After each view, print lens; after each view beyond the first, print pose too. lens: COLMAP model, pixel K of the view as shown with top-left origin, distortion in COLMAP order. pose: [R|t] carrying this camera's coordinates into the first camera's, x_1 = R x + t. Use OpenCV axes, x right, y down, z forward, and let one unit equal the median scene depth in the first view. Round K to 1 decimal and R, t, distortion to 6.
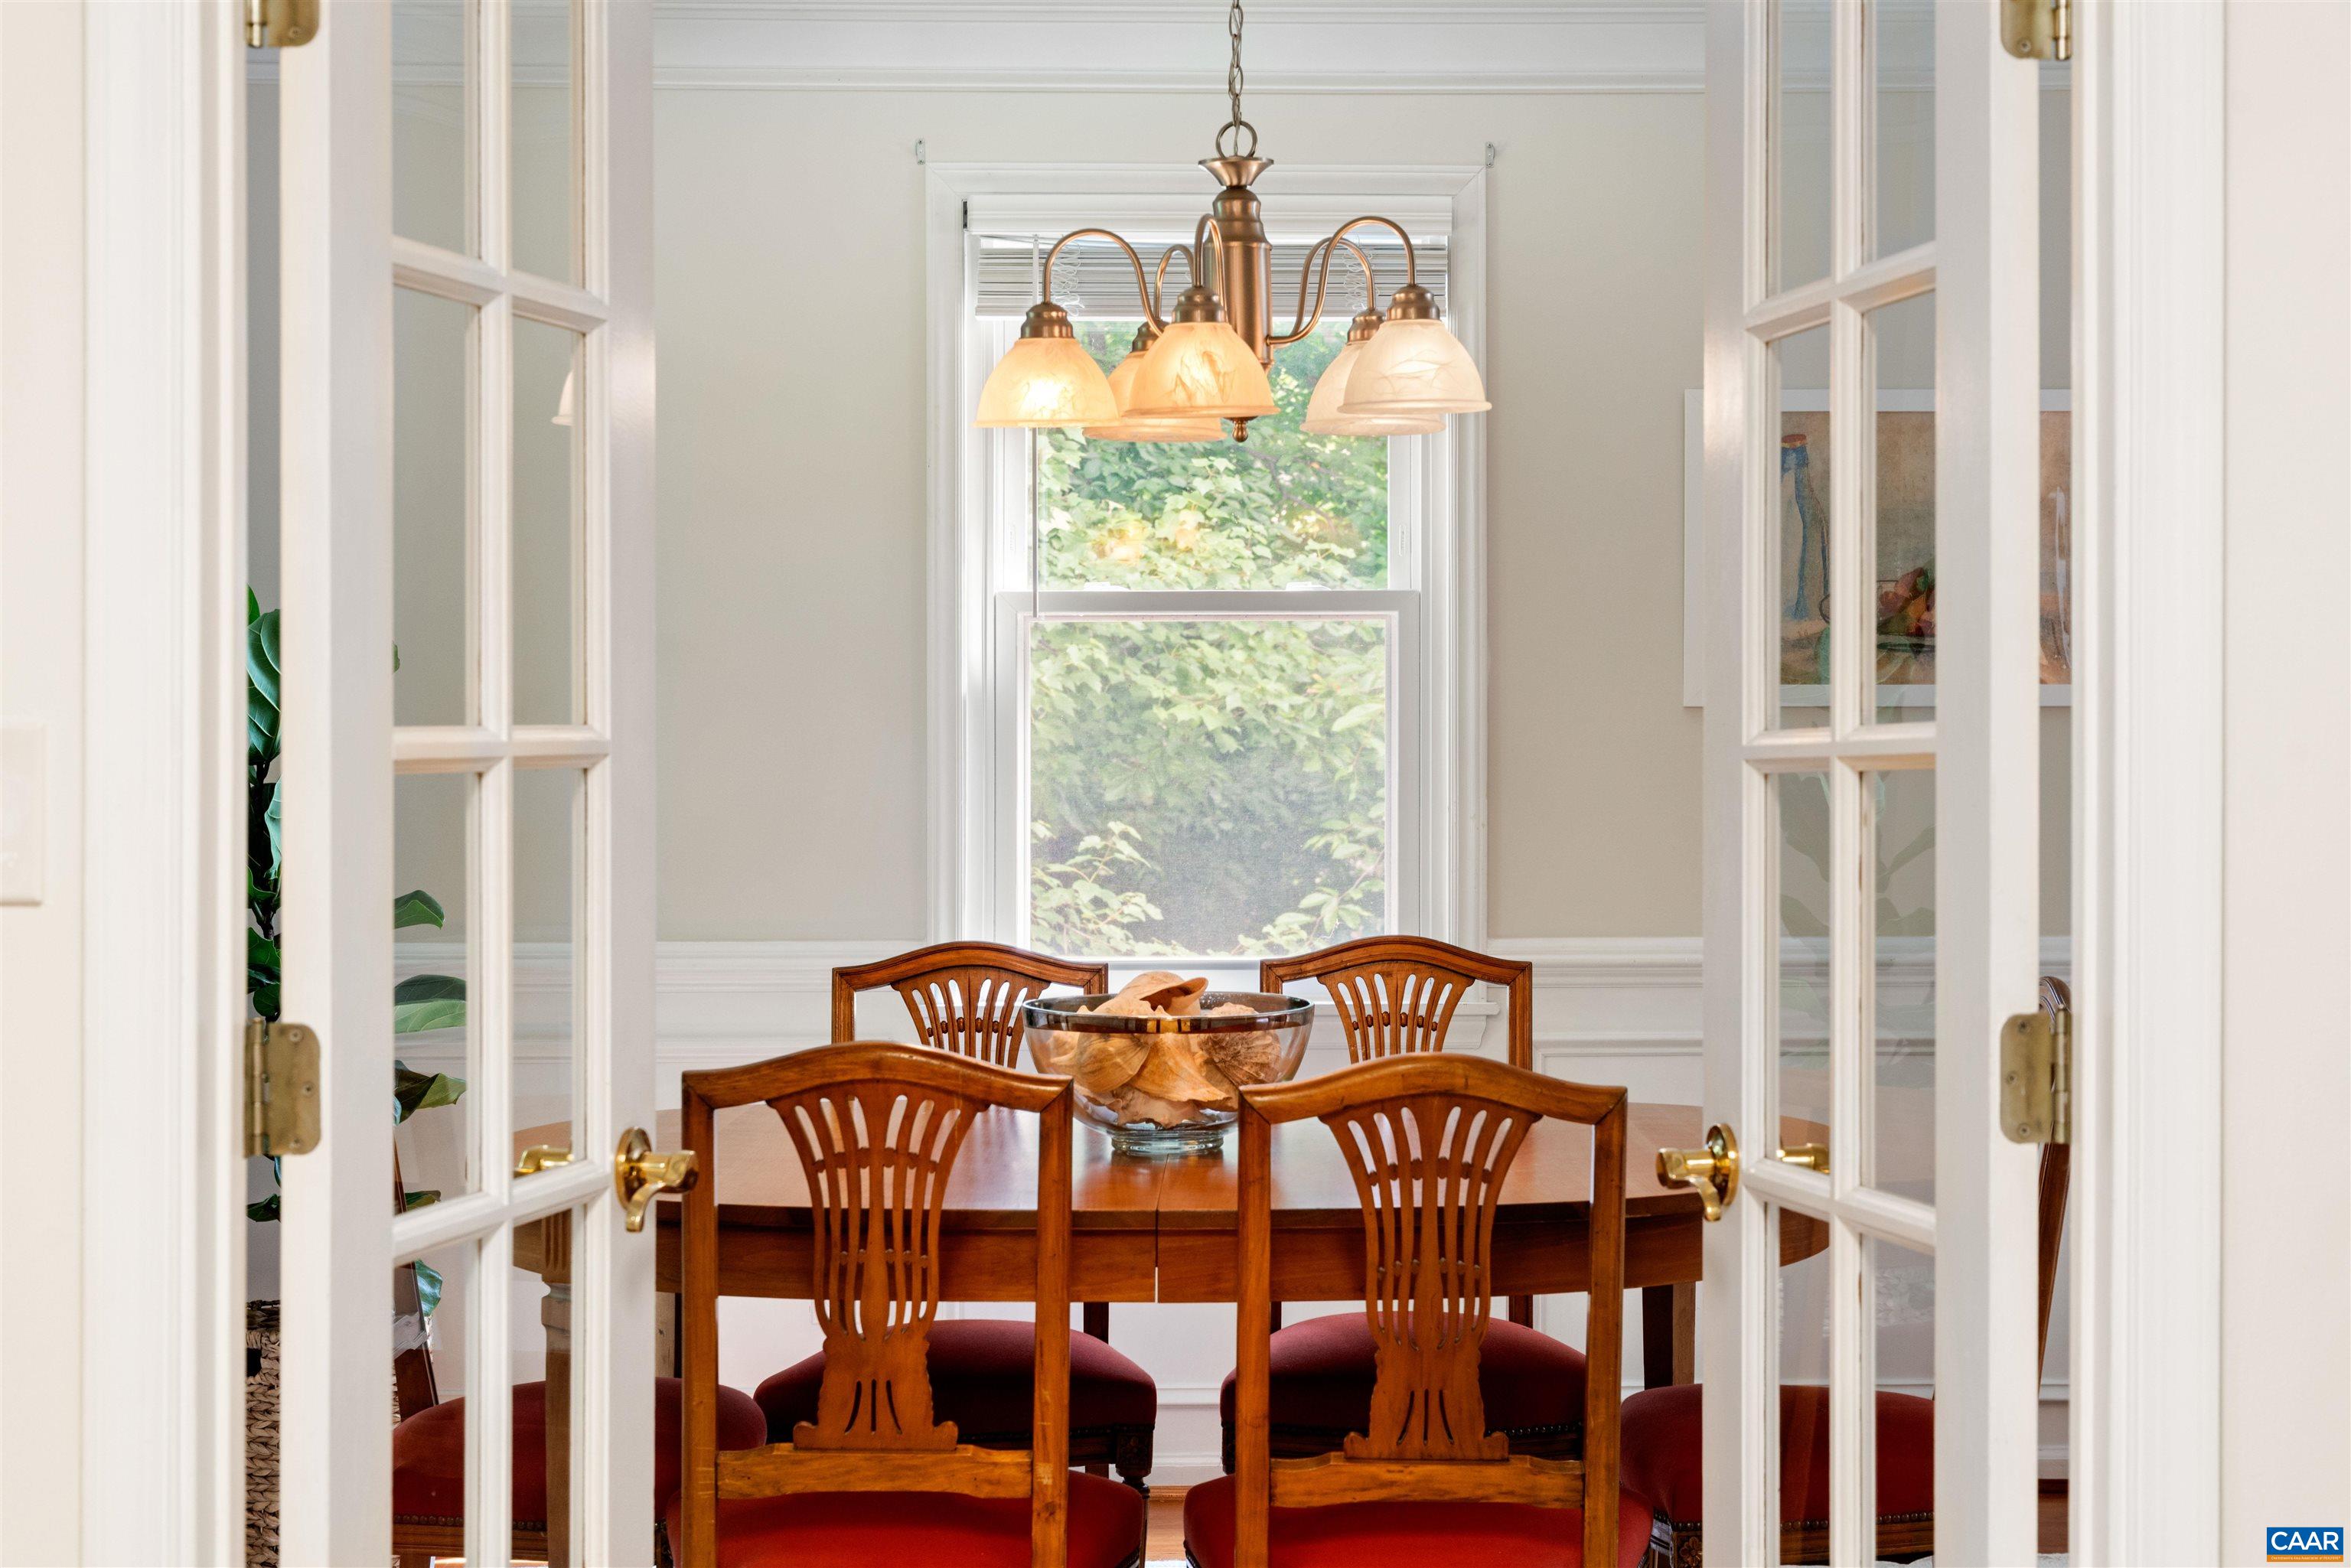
lens RADIAL K [[3832.6, 0, 1179.9], [0, 3832.6, 778.5], [0, 0, 1]] dist [0.055109, 0.000000]
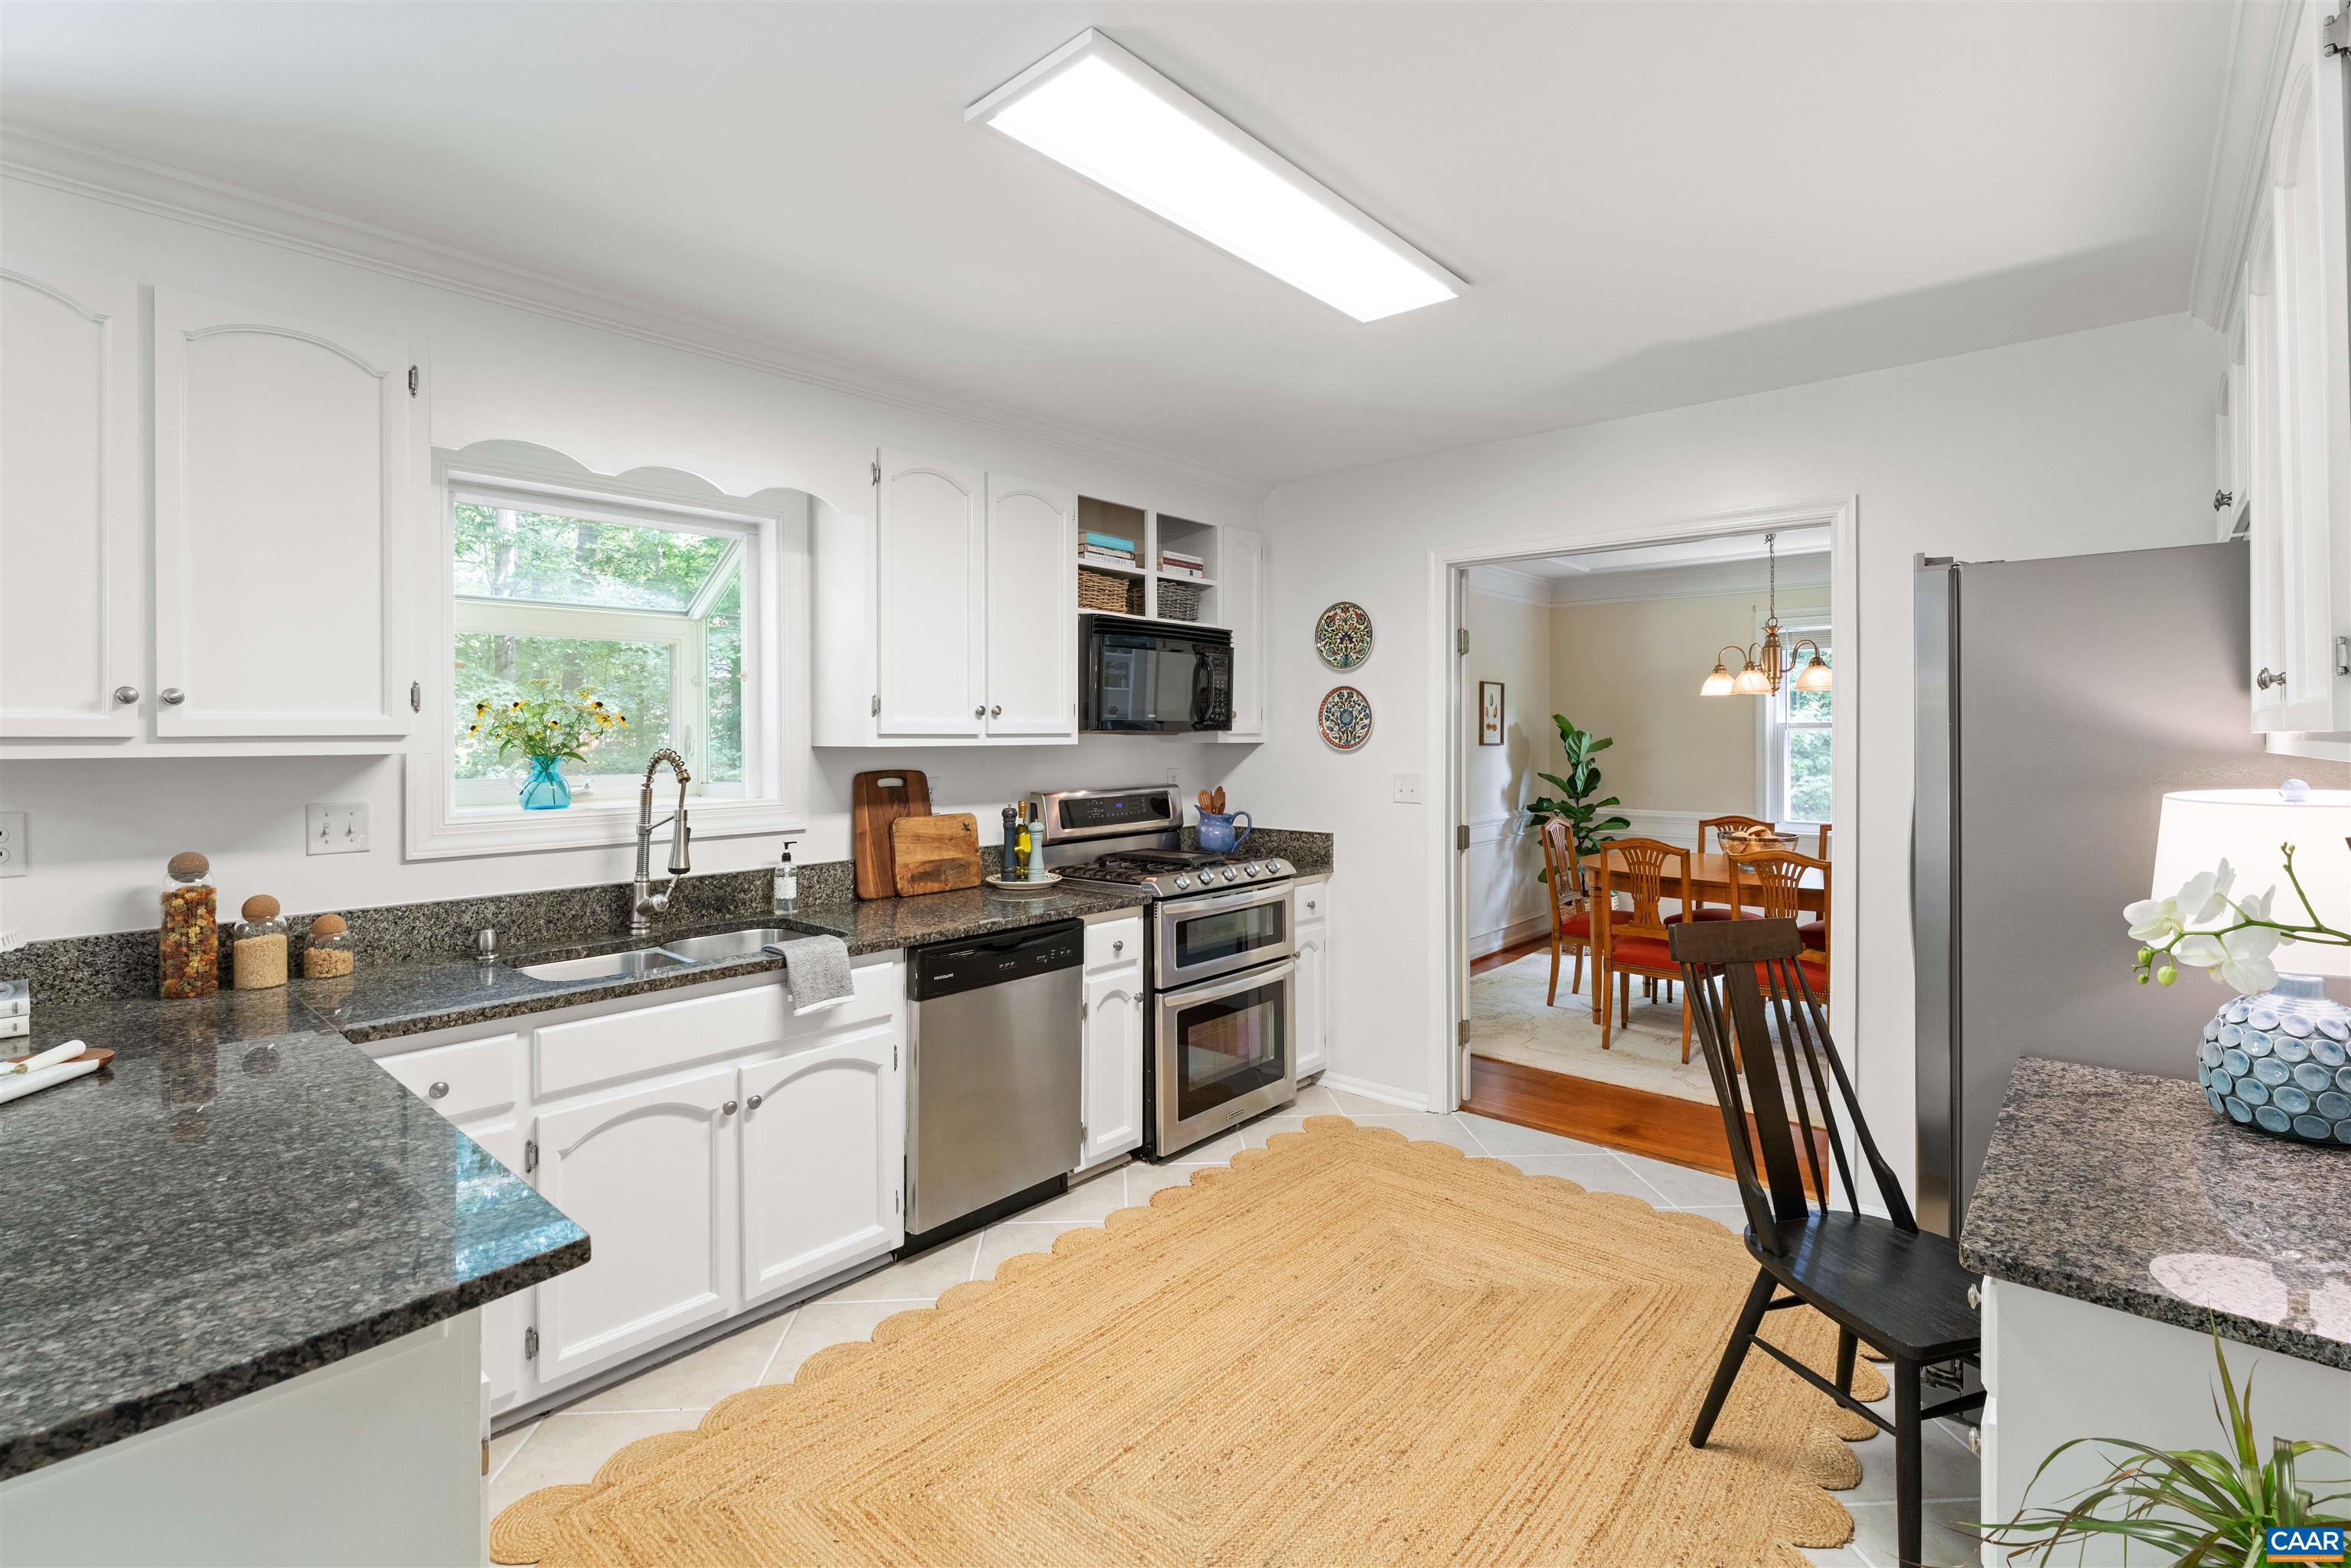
lens RADIAL K [[1065.6, 0, 1178.6], [0, 1065.6, 734.5], [0, 0, 1]] dist [-0.006298, 0.000740]
pose [[0.753070, 0.007276, -0.657900, 0.286916], [-0.015399, 0.999860, -0.006568, -0.031503], [0.657760, 0.015077, 0.753076, -0.263759]]
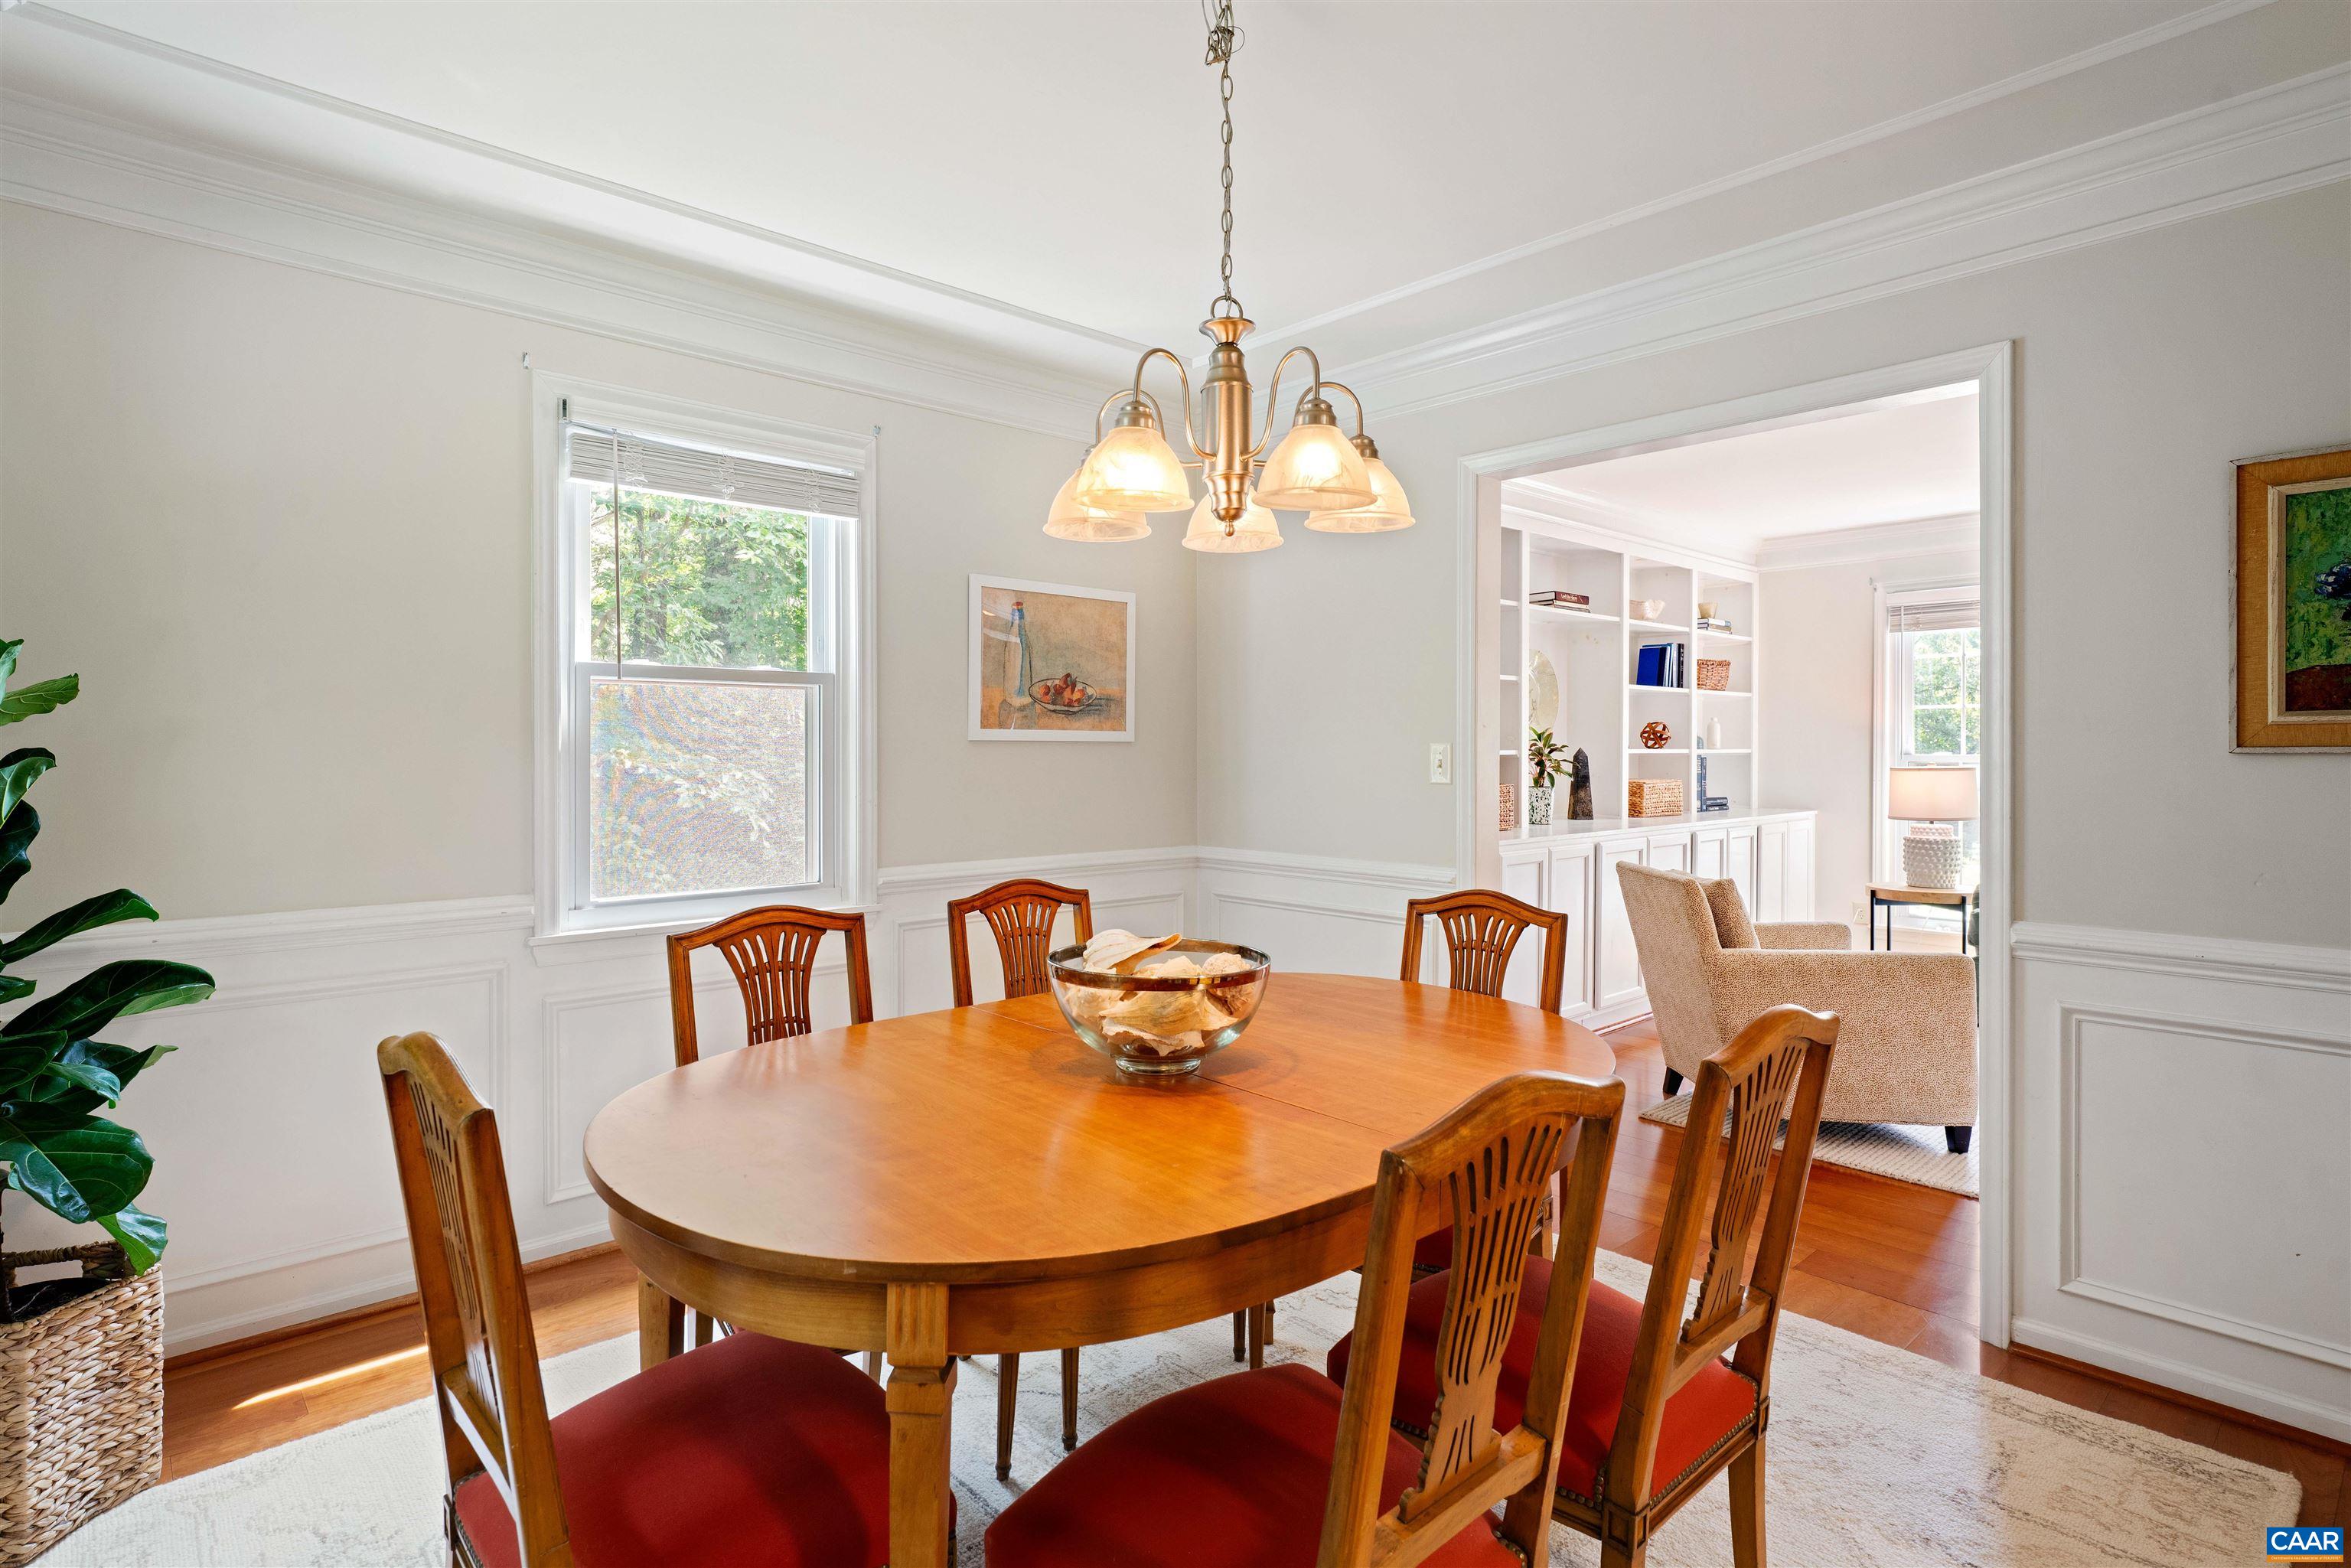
lens RADIAL K [[1203.9, 0, 1186.1], [0, 1203.9, 764.2], [0, 0, 1]] dist [-0.003948, 0.000147]
pose [[0.729852, 0.001060, 0.683604, -0.285453], [0.007205, 0.999931, -0.009243, -0.002486], [-0.683567, 0.011672, 0.729795, 0.705302]]
